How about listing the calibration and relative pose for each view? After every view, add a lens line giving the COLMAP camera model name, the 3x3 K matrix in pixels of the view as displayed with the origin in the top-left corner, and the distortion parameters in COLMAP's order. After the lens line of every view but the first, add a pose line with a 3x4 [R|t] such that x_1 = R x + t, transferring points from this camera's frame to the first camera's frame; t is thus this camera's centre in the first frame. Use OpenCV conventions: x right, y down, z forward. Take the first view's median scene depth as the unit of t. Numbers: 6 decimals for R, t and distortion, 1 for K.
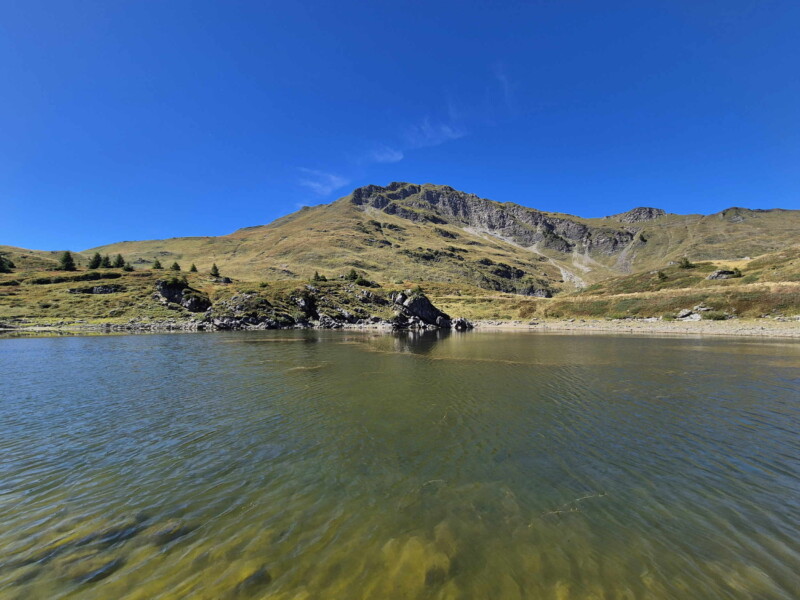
lens RADIAL K [[327.5, 0, 399.7], [0, 327.5, 302.4], [0, 0, 1]] dist [0.002334, -0.000041]
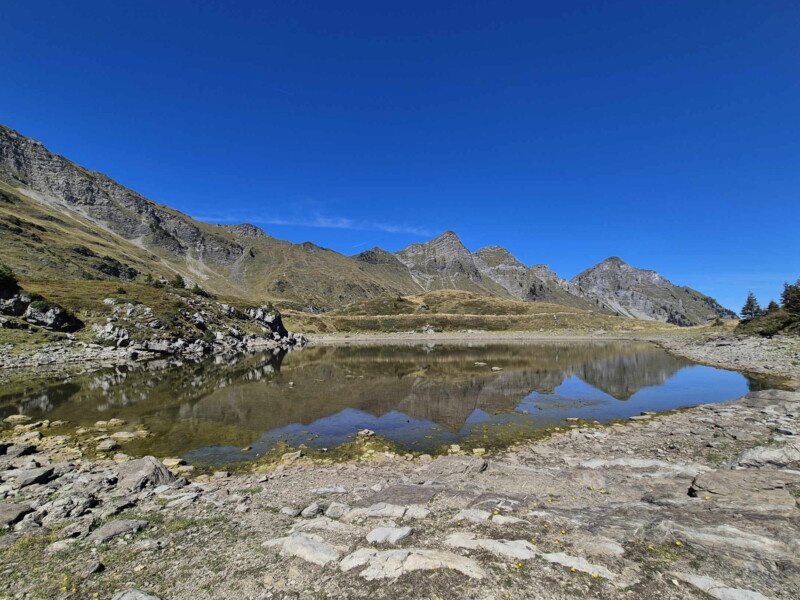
lens RADIAL K [[377.7, 0, 391.2], [0, 377.7, 296.8], [0, 0, 1]] dist [-0.002576, 0.000068]
pose [[0.468058, 0.067119, 0.881145, -0.143233], [-0.036628, 0.997728, -0.056544, -0.002514], [-0.882939, -0.005809, 0.469453, 0.021318]]
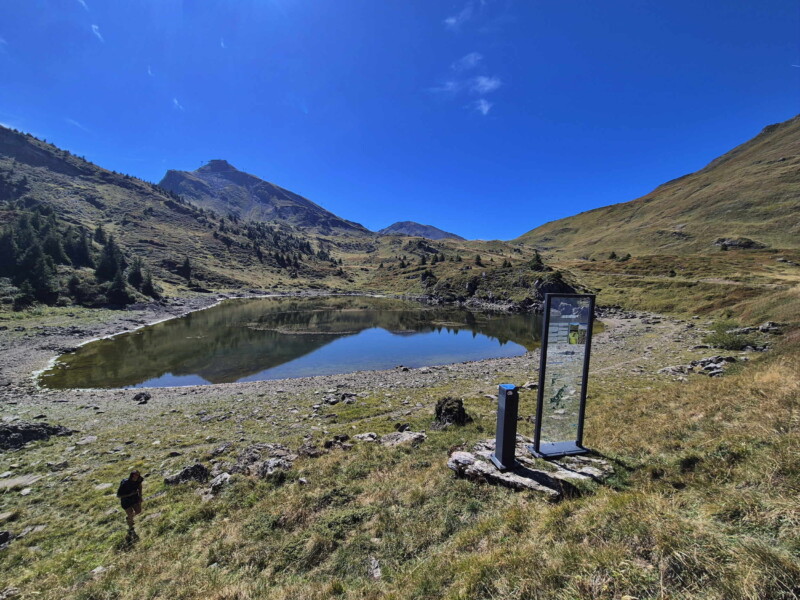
lens RADIAL K [[327.7, 0, 403.2], [0, 327.7, 298.9], [0, 0, 1]] dist [0.001800, 0.000225]
pose [[0.354609, 0.064979, -0.932754, 0.150449], [0.025736, 0.996526, 0.079206, -0.010203], [0.934660, -0.052092, 0.351705, 0.035689]]
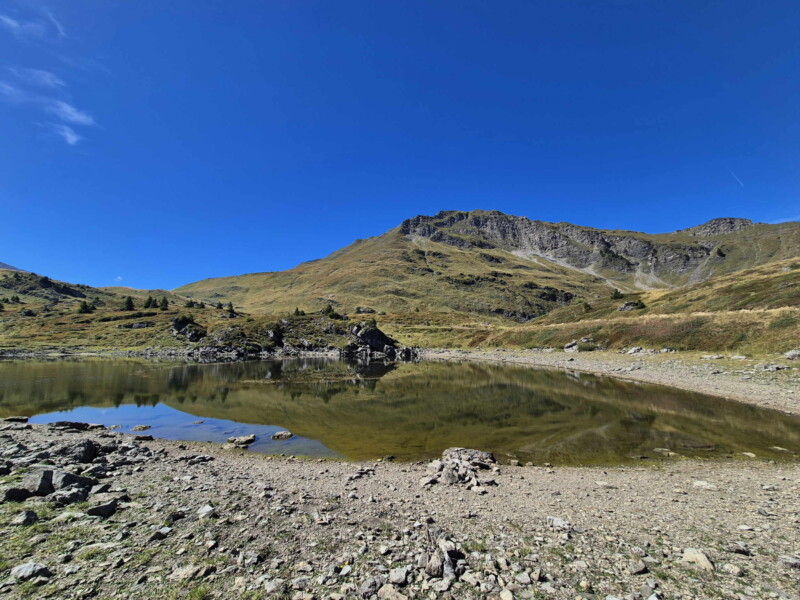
lens RADIAL K [[327.5, 0, 399.7], [0, 327.5, 302.4], [0, 0, 1]] dist [0.002334, -0.000041]
pose [[0.981648, -0.022502, -0.189368, 0.066928], [0.008130, 0.997049, -0.076331, -0.003318], [0.190527, 0.073391, 0.978935, -0.022396]]
